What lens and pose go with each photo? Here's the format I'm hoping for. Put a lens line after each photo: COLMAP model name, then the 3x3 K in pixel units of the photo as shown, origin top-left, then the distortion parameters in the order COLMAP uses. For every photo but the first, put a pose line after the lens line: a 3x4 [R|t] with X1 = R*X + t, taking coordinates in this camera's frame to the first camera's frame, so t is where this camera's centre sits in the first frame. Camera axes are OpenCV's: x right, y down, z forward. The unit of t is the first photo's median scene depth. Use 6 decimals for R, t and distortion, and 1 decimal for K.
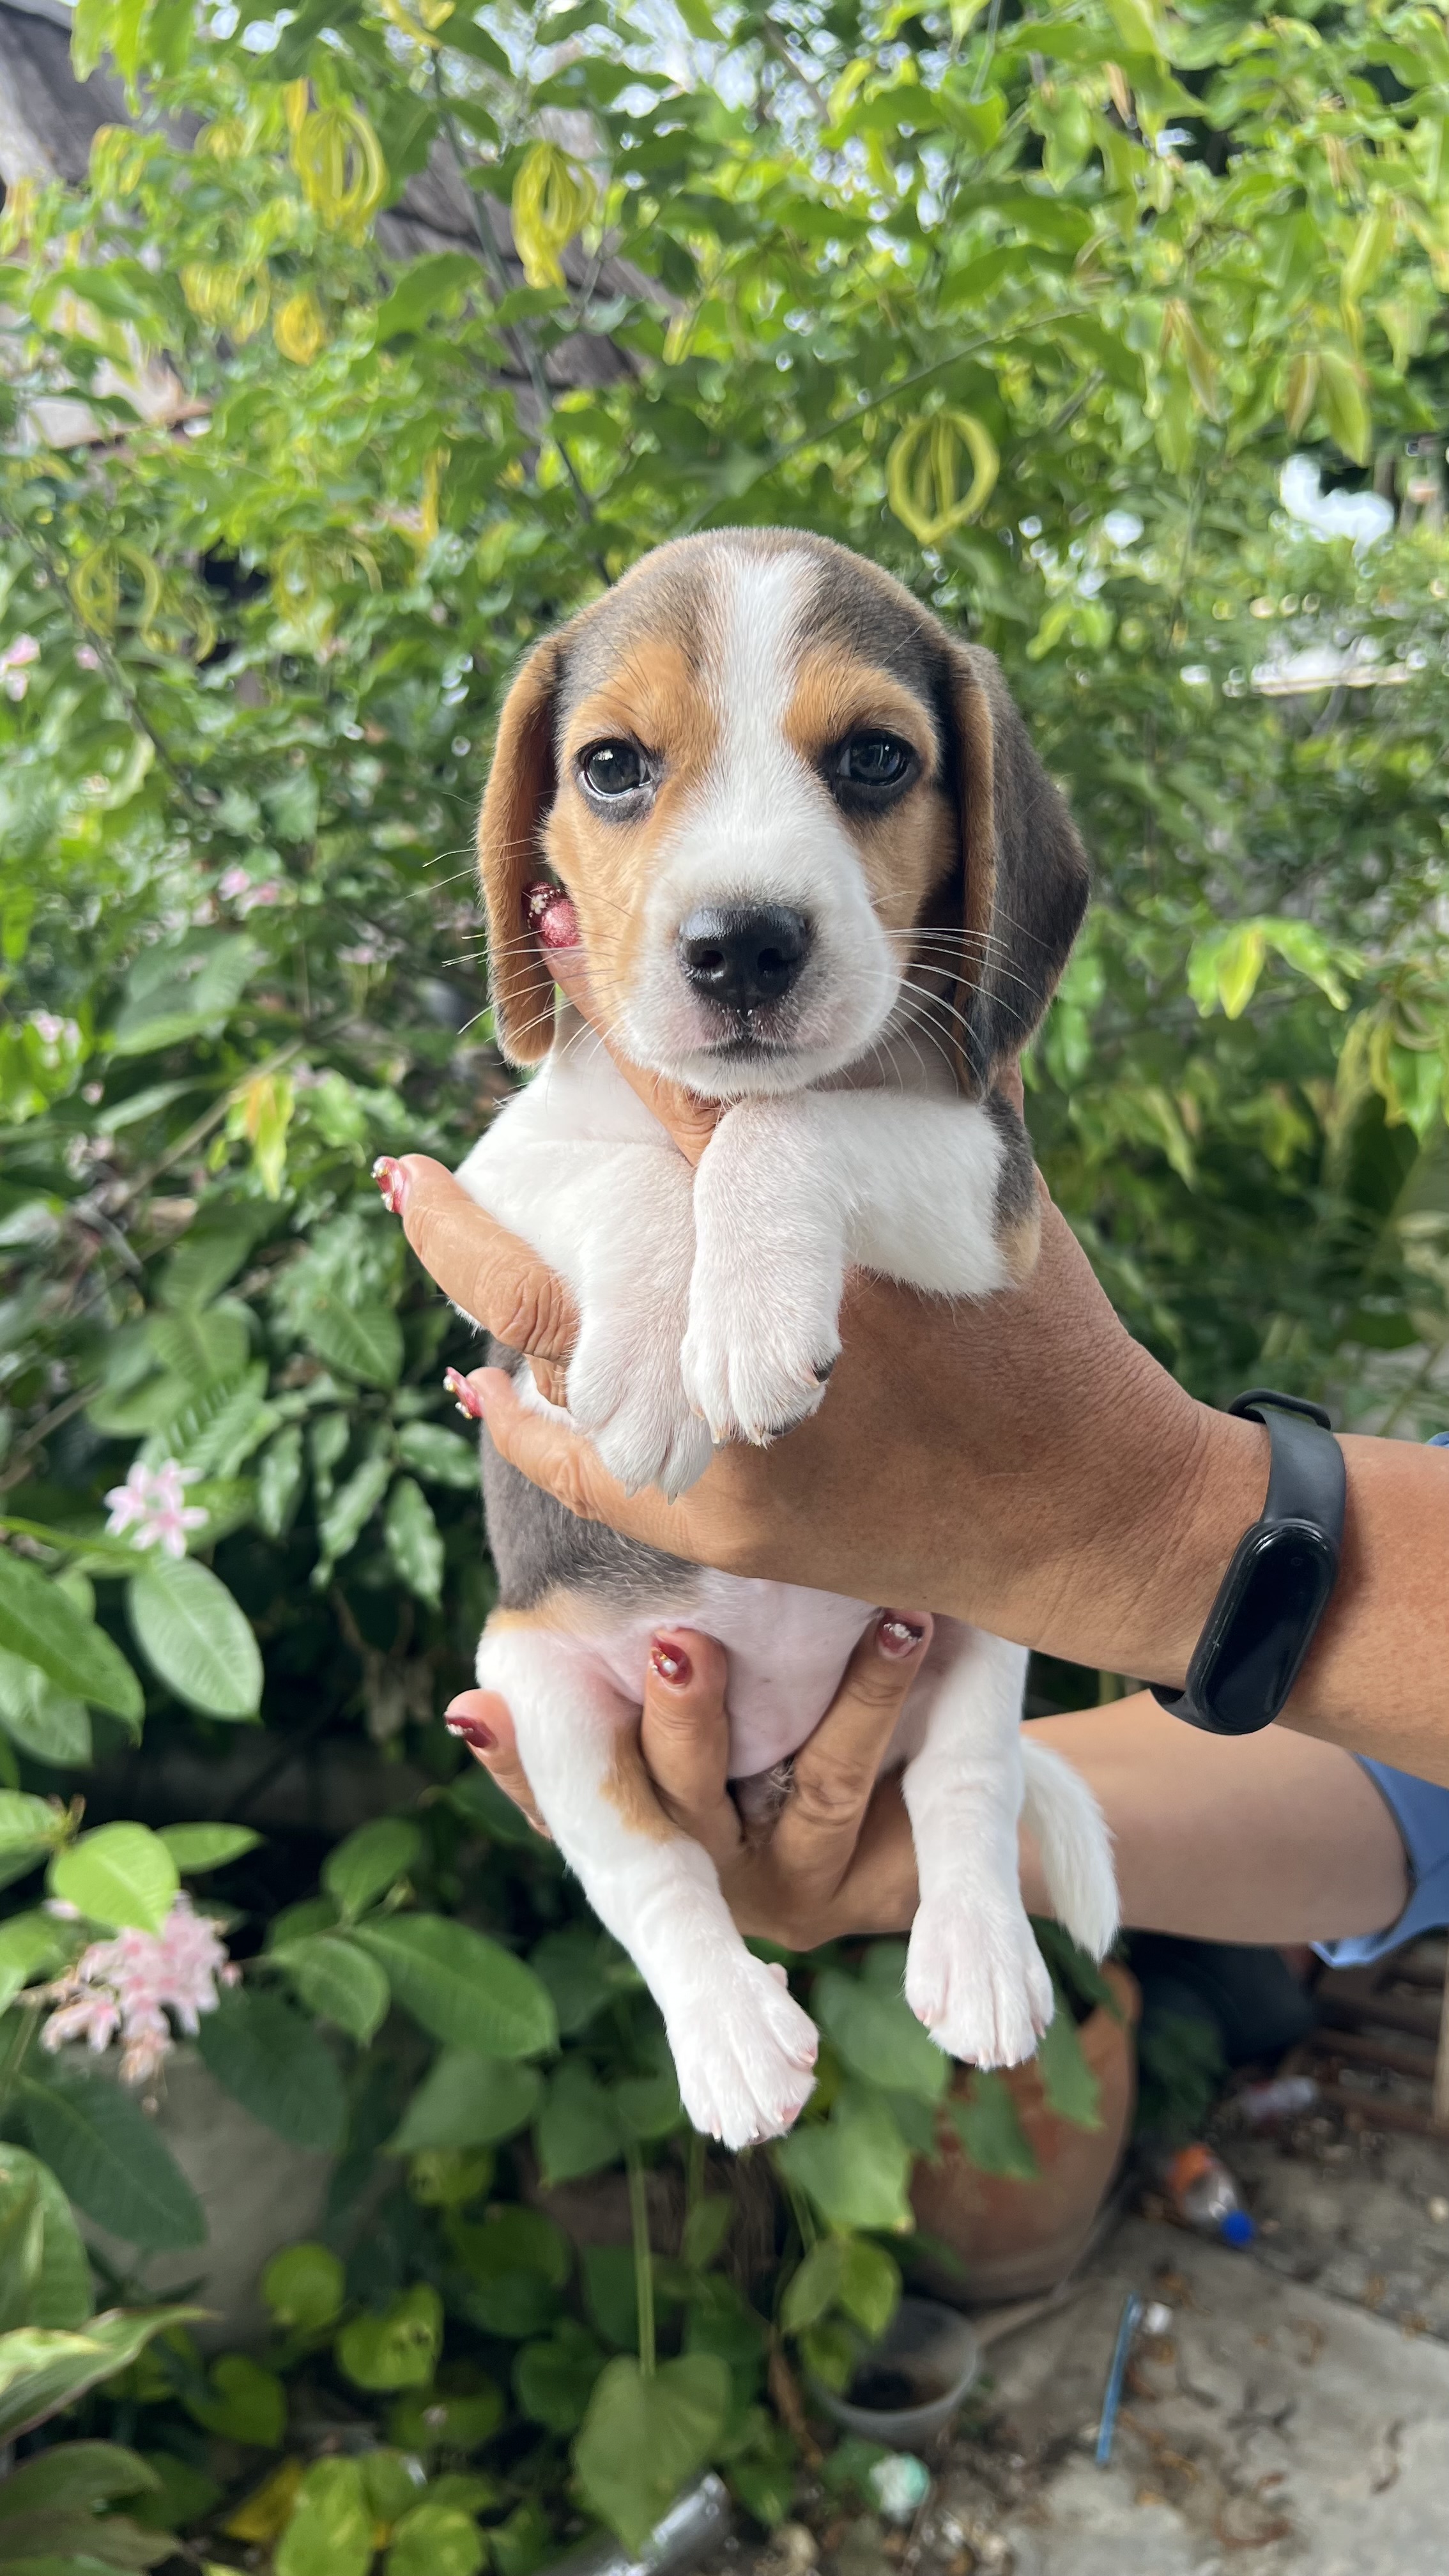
lens RADIAL K [[1958.4, 0, 729.3], [0, 1958.4, 1281.0], [0, 0, 1]] dist [0.006323, -0.033149]
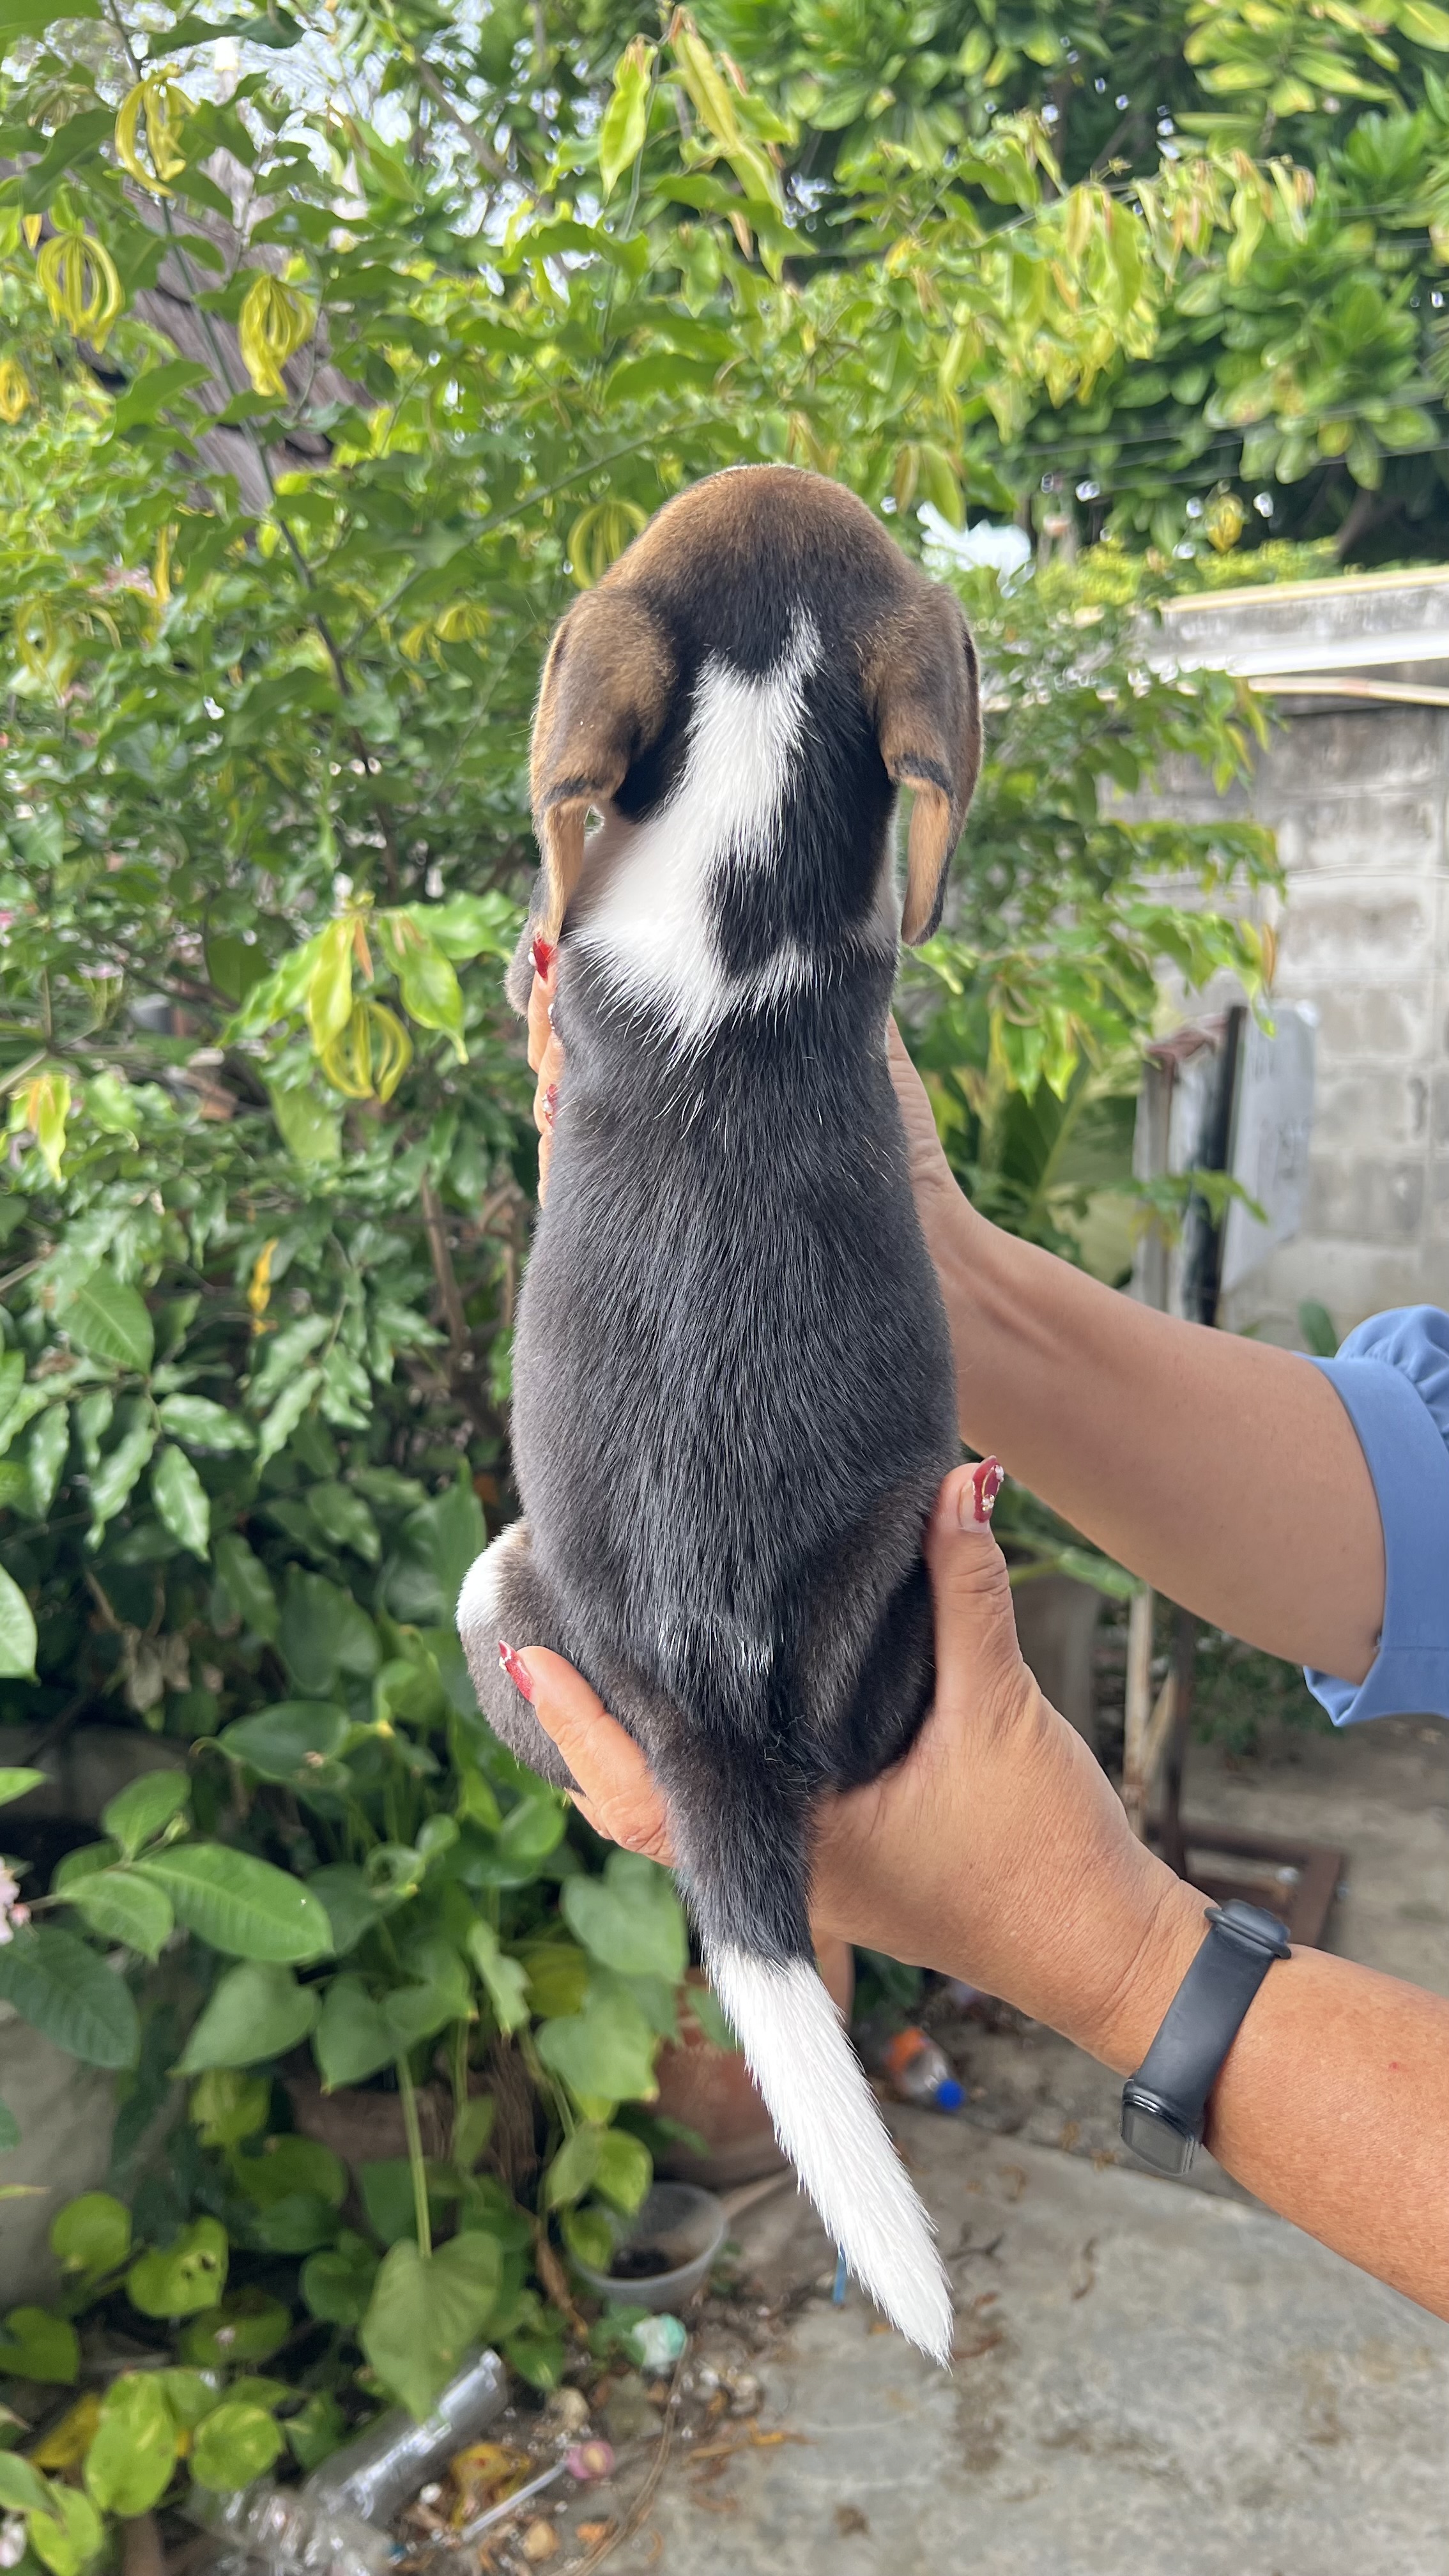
lens RADIAL K [[1958.4, 0, 732.0], [0, 1958.4, 1293.3], [0, 0, 1]] dist [0.006323, -0.033149]
pose [[0.987482, -0.047027, 0.150558, -0.011840], [0.047399, 0.998875, 0.001120, 0.023993], [-0.150441, 0.006031, 0.988601, -0.111168]]
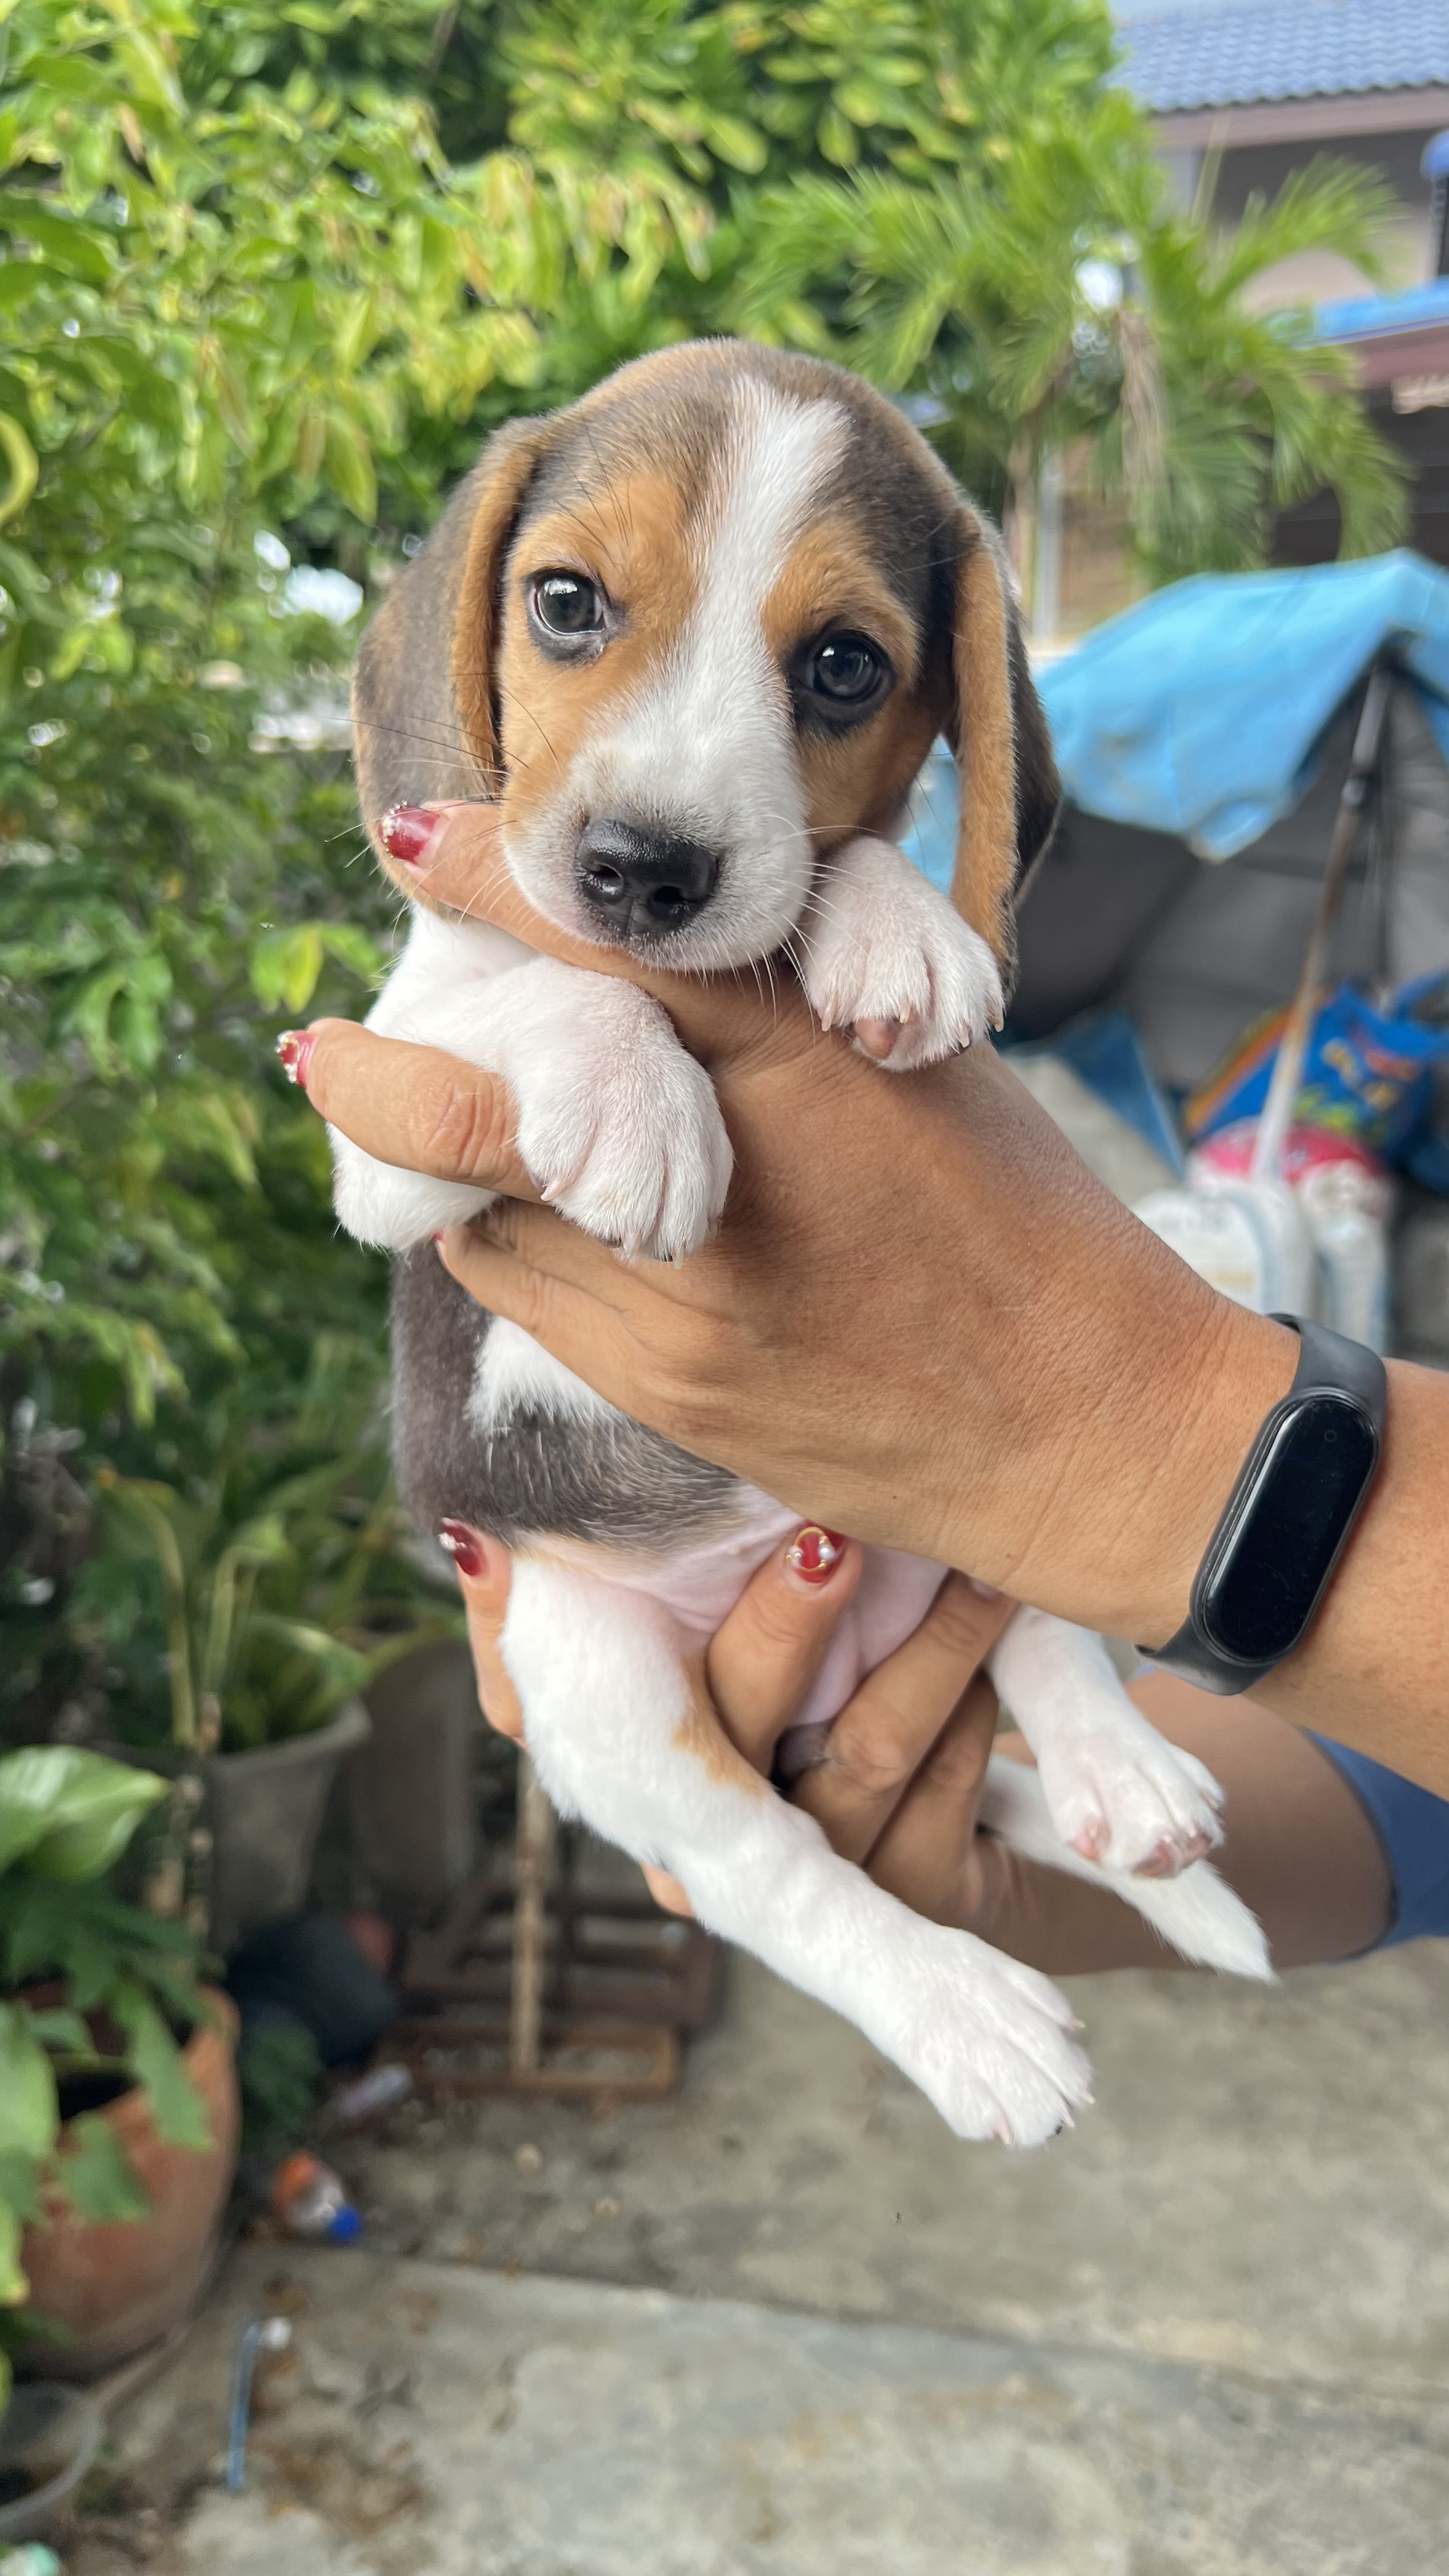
lens RADIAL K [[1958.4, 0, 717.8], [0, 1958.4, 1270.6], [0, 0, 1]] dist [0.006323, -0.033149]
pose [[0.882478, -0.051584, 0.467516, -0.026264], [0.067923, 0.997525, -0.018148, 0.022550], [-0.465423, 0.047770, 0.883798, -0.023428]]
